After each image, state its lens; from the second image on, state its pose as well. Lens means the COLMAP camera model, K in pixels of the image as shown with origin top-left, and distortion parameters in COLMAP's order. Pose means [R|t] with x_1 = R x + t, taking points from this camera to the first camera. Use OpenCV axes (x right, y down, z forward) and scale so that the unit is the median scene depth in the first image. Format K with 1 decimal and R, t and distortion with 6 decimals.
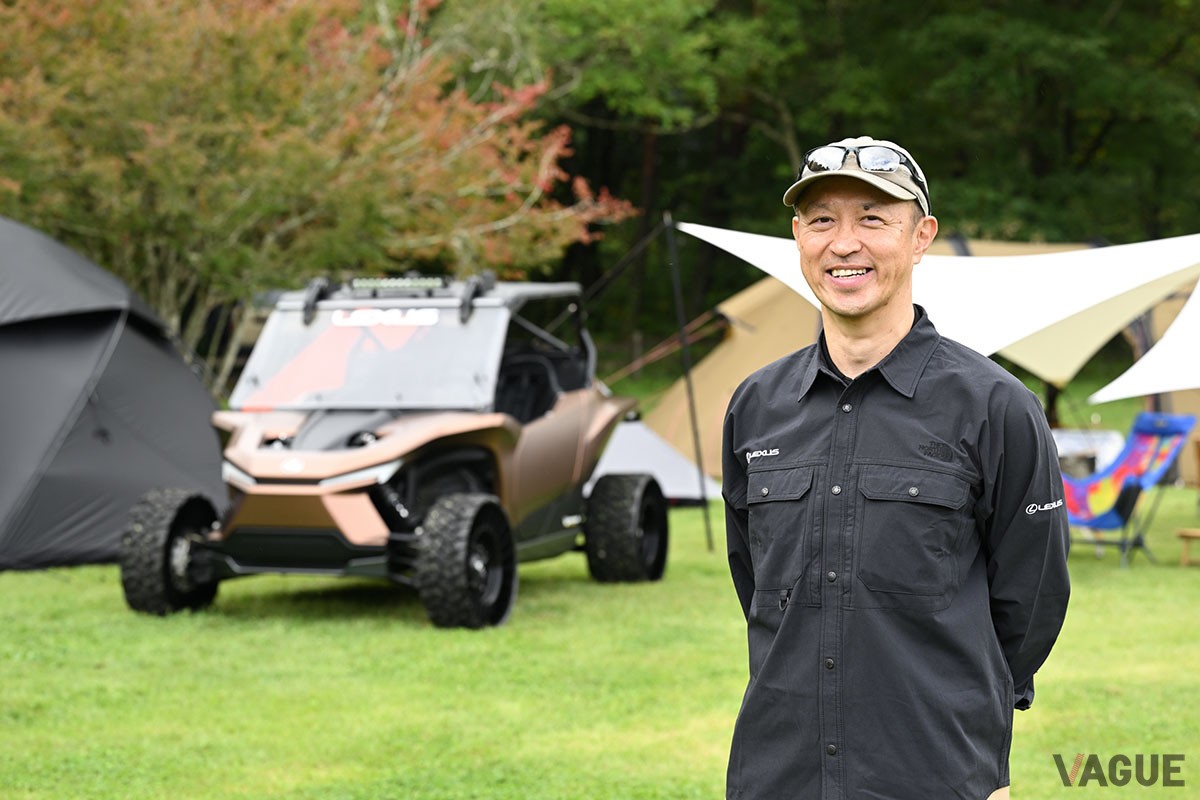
lens RADIAL K [[2686.4, 0, 601.5], [0, 2686.4, 401.0], [0, 0, 1]] dist [-0.021136, 0.000000]
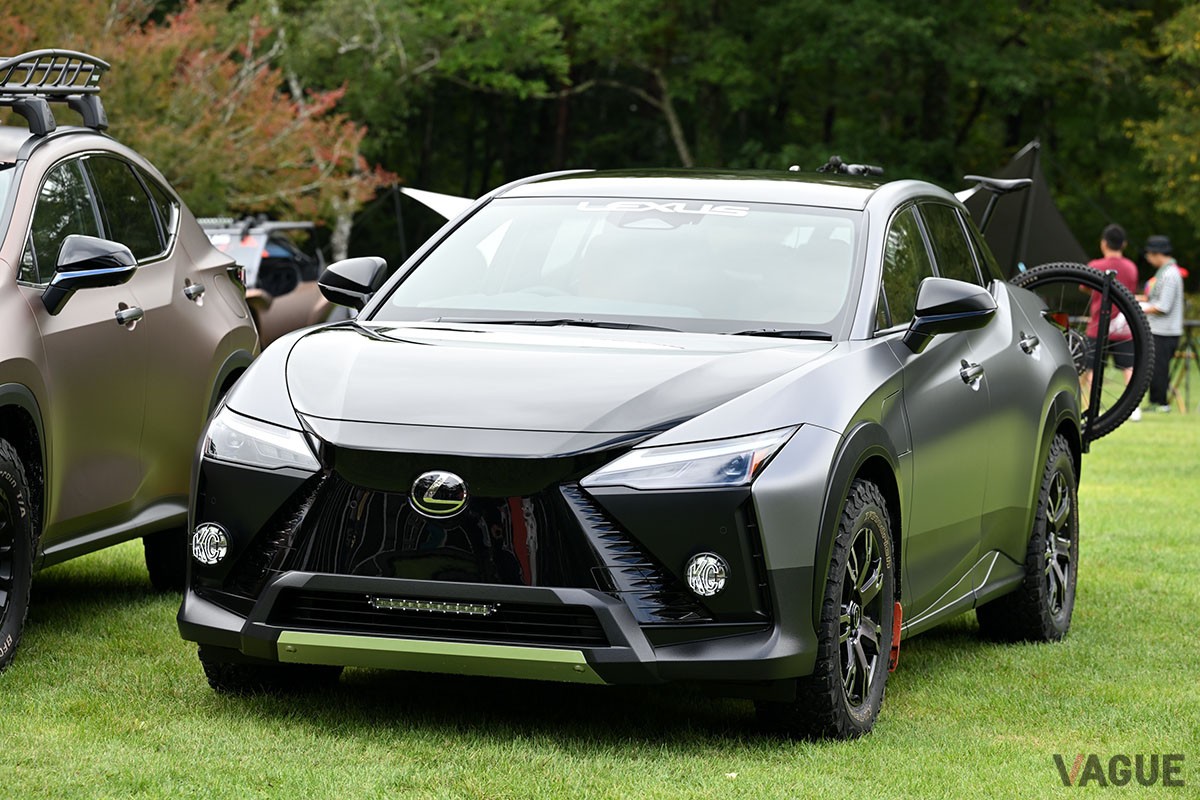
lens RADIAL K [[4149.3, 0, 600.3], [0, 4149.3, 400.2], [0, 0, 1]] dist [0.166897, 0.000000]
pose [[0.999518, 0.007336, -0.030176, 0.275796], [-0.007711, 0.999894, -0.012321, 0.110829], [0.030083, 0.012547, 0.999469, -1.816554]]
